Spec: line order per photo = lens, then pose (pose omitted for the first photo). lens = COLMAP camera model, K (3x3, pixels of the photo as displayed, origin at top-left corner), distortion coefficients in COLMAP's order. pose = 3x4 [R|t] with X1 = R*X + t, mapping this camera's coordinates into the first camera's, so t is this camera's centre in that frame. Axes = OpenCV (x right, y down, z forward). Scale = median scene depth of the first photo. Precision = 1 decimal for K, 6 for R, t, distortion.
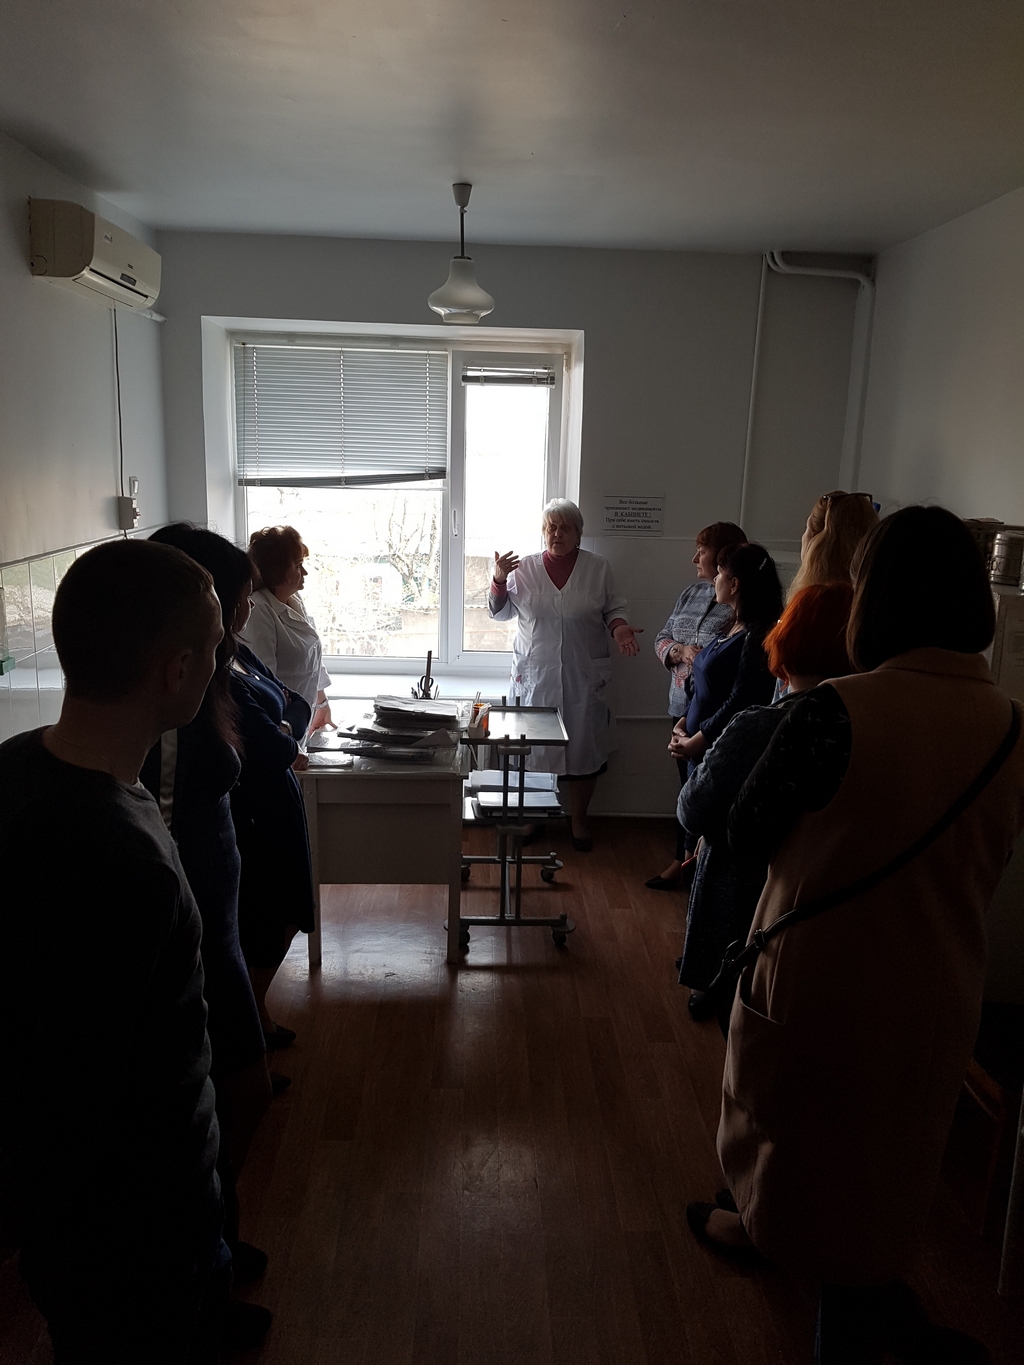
lens RADIAL K [[1114.8, 0, 547.1], [0, 1114.8, 657.9], [0, 0, 1]] dist [0.108254, -0.210514]
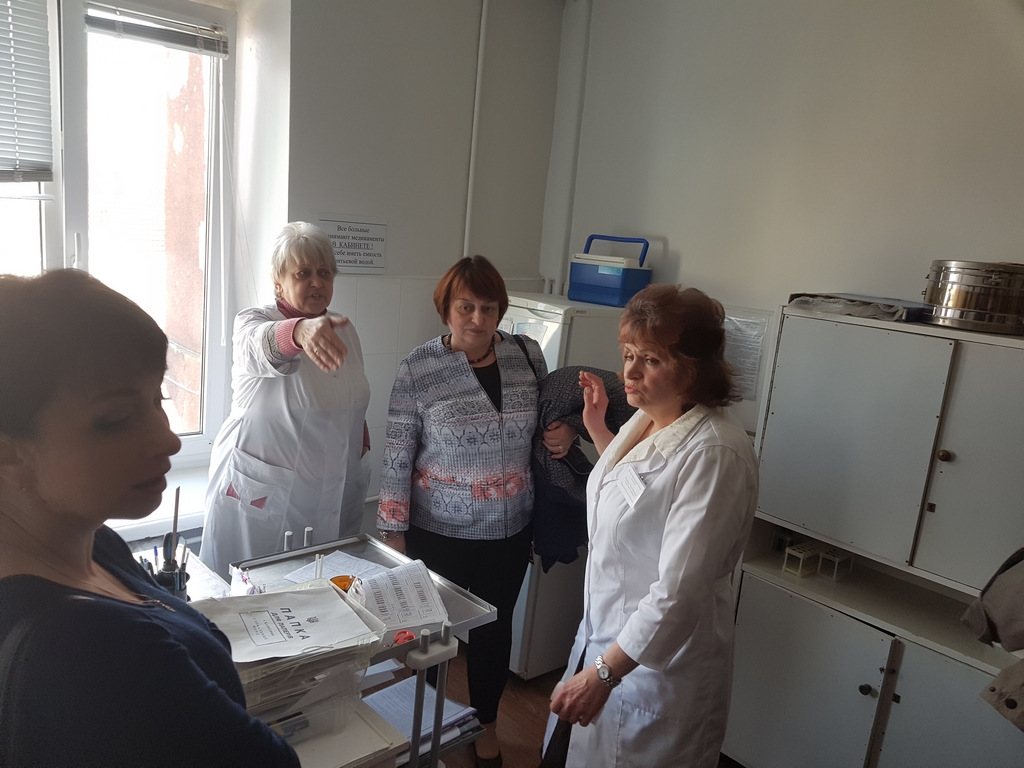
lens RADIAL K [[824.1, 0, 525.6], [0, 824.1, 388.2], [0, 0, 1]] dist [0.005425, 0.005115]
pose [[0.765225, -0.093474, 0.636940, -0.198043], [0.067246, 0.995596, 0.065319, -0.060855], [-0.640241, -0.007152, 0.768141, 0.496674]]
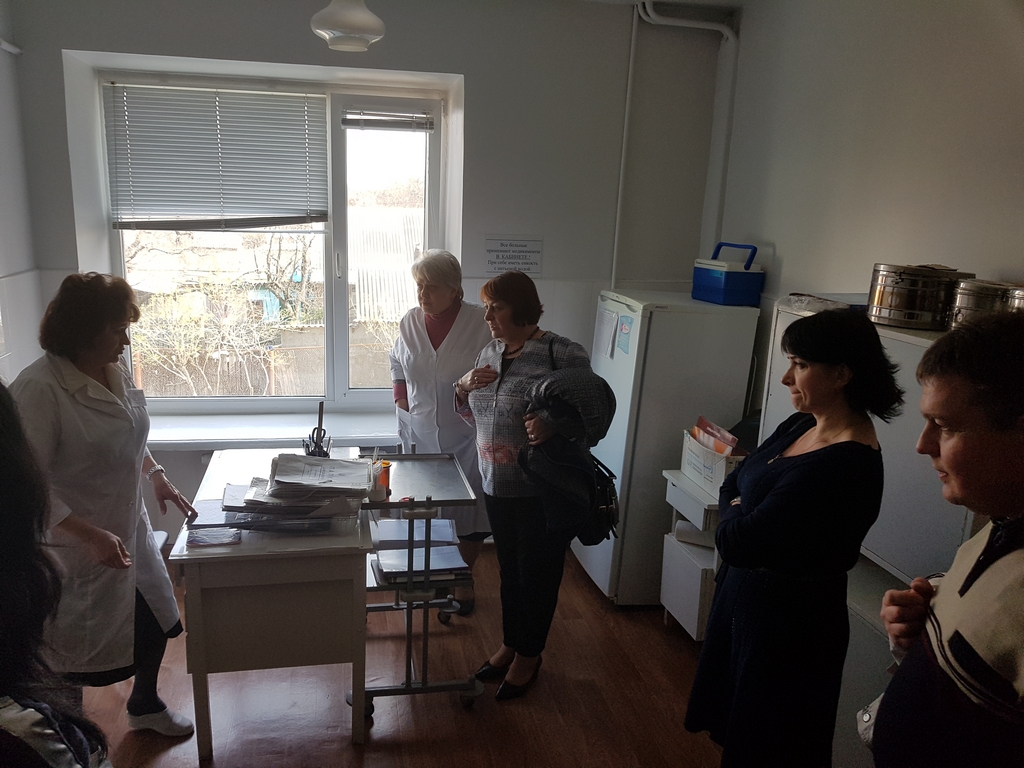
lens RADIAL K [[836.3, 0, 507.1], [0, 836.3, 385.9], [0, 0, 1]] dist [0.108254, -0.210514]
pose [[0.990864, -0.026056, 0.132322, -0.035490], [0.021682, 0.999173, 0.034394, -0.035232], [-0.133108, -0.031211, 0.990610, 0.222947]]
